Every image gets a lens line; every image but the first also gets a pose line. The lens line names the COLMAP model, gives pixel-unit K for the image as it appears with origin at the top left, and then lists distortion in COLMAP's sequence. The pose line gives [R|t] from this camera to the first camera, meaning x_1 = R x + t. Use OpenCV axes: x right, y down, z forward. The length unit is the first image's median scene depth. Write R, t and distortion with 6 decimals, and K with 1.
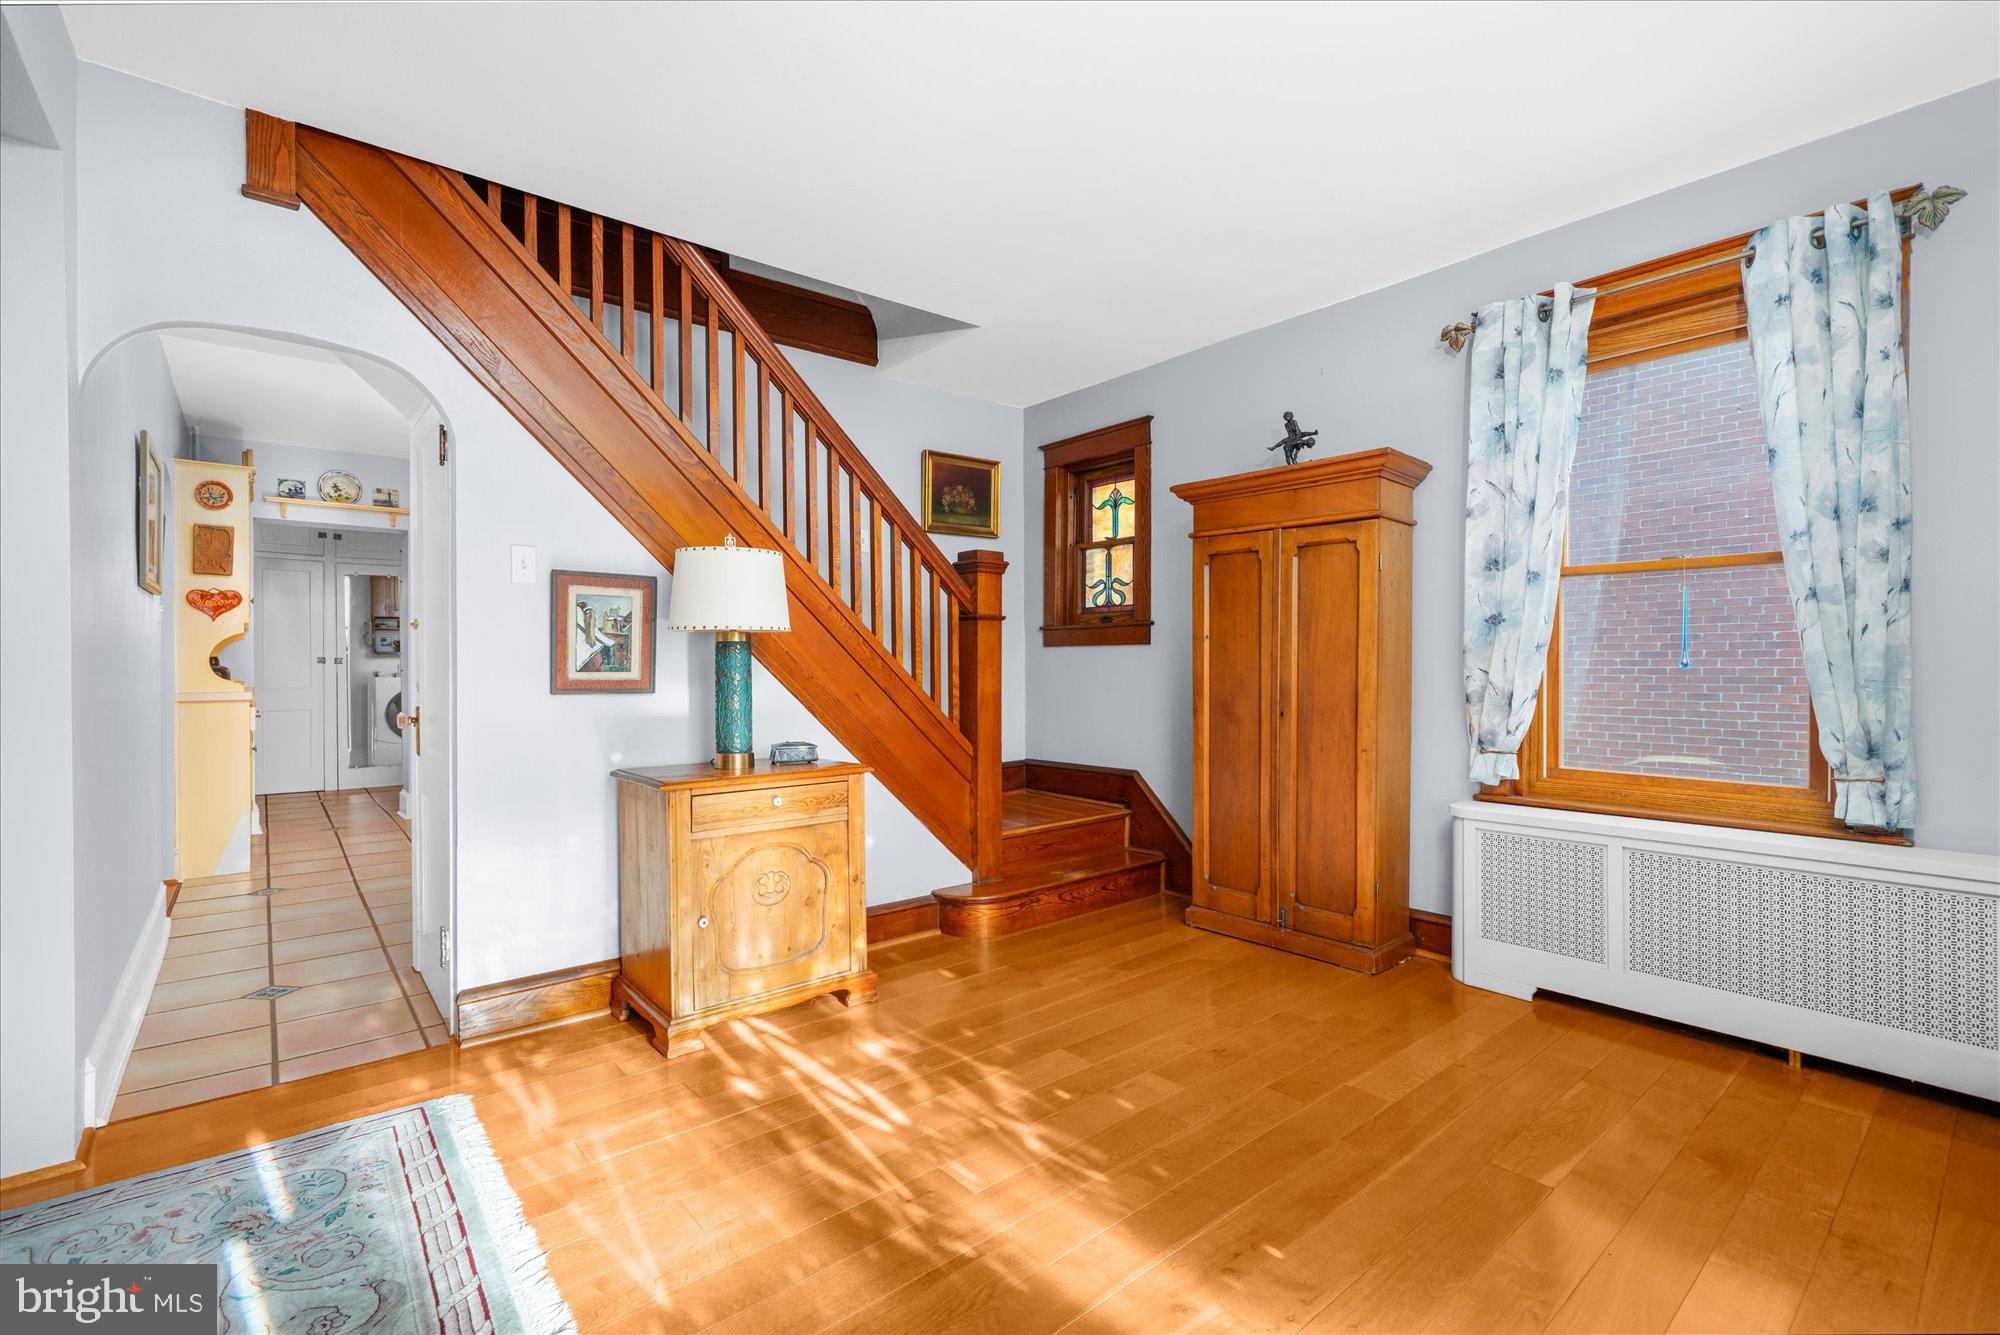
lens RADIAL K [[876.6, 0, 998.1], [0, 876.6, 671.5], [0, 0, 1]] dist [0.001663, 0.000192]
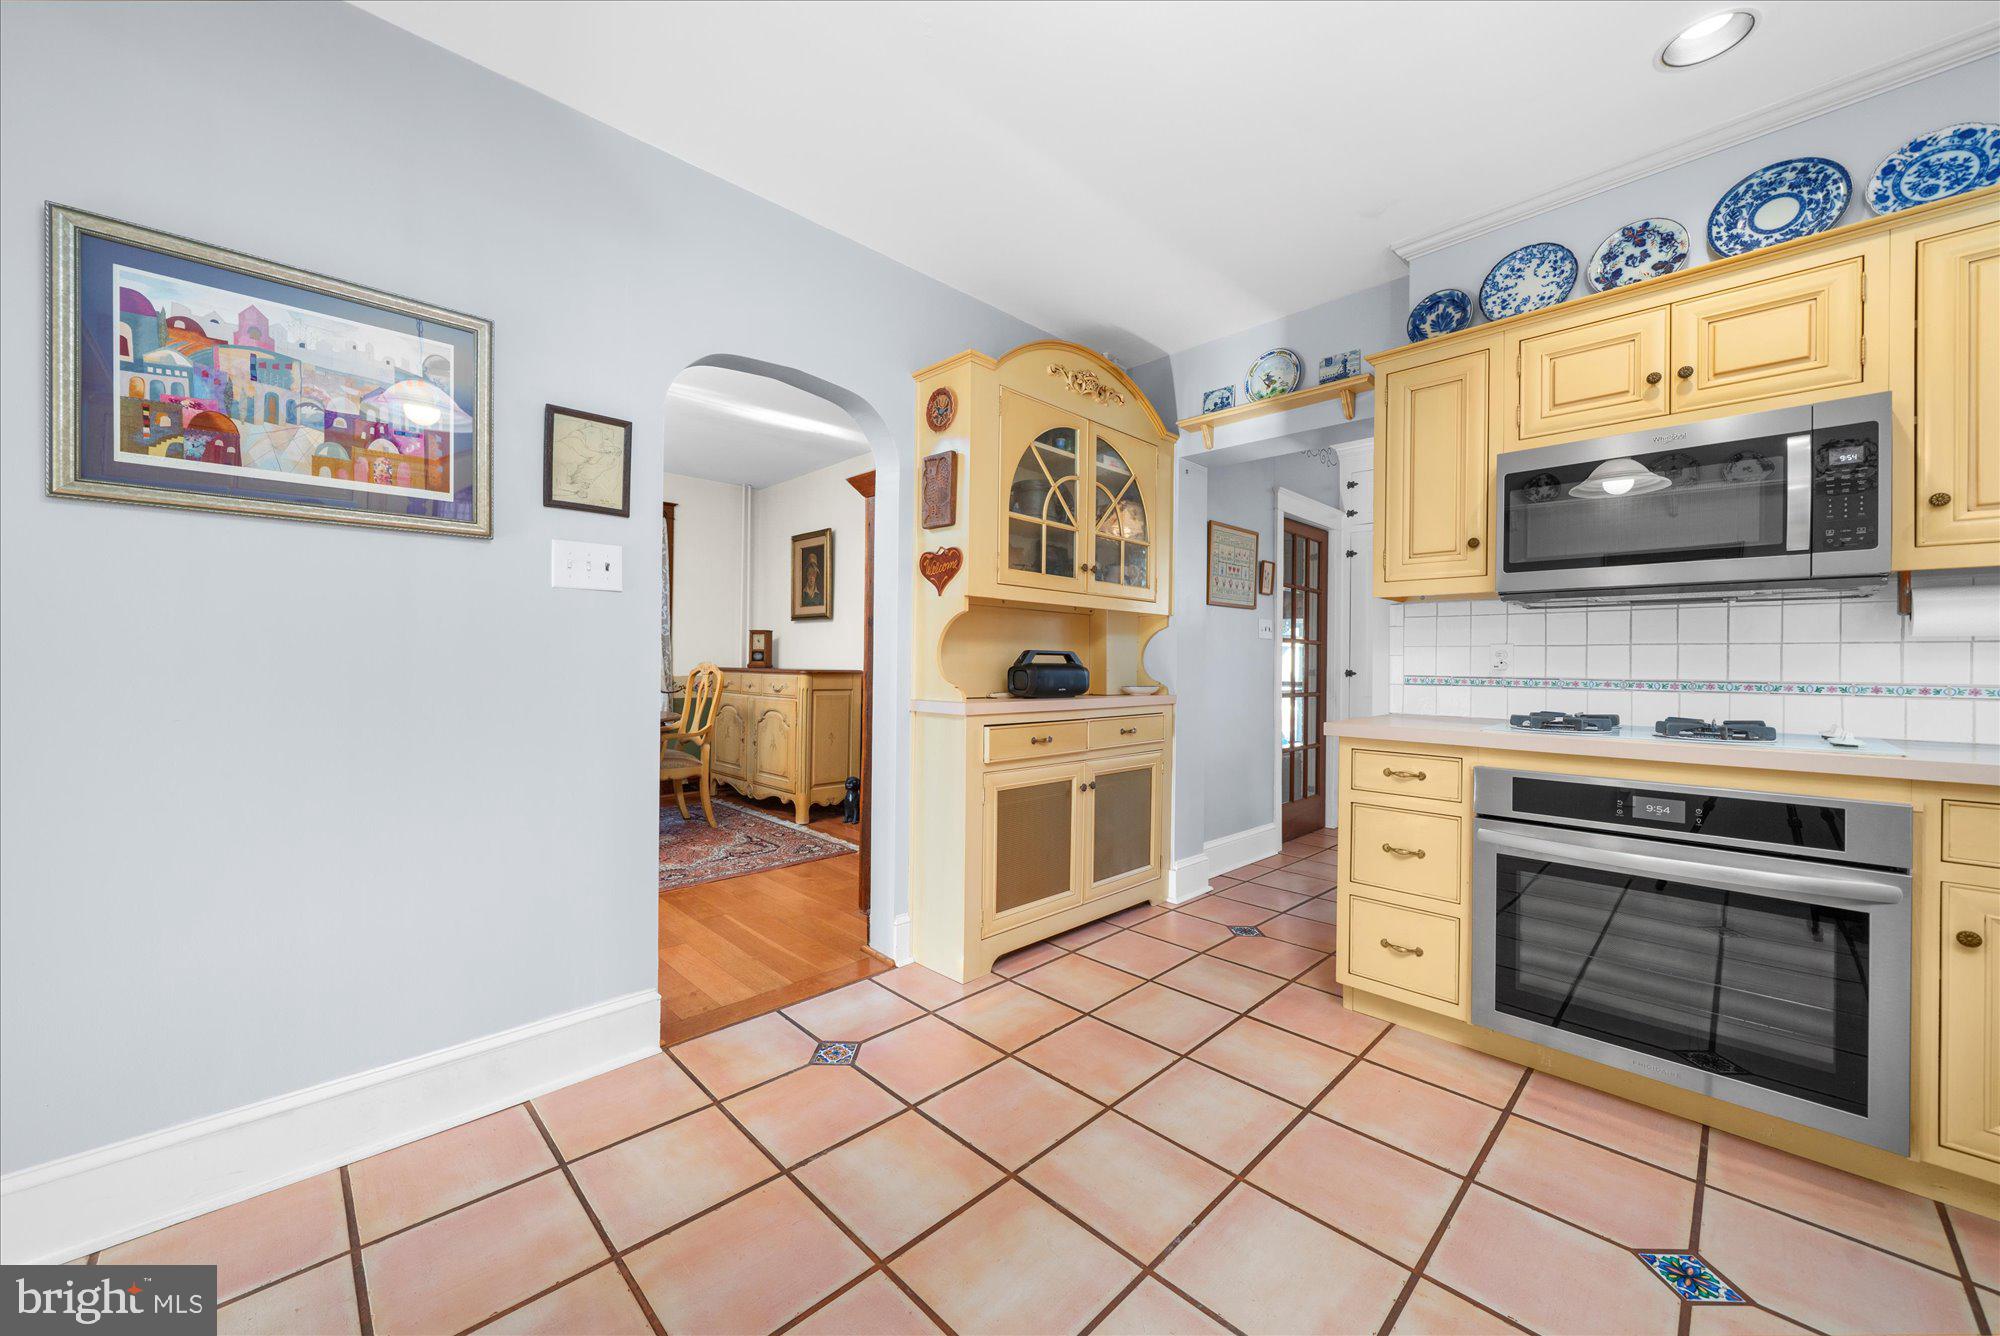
lens RADIAL K [[739.5, 0, 1000.5], [0, 739.5, 664.1], [0, 0, 1]] dist [-0.000023, -0.000001]
pose [[0.083464, 0.005248, -0.996497, -0.248116], [-0.013186, 0.999904, 0.004162, -0.004480], [0.996424, 0.012792, 0.083525, 0.791706]]
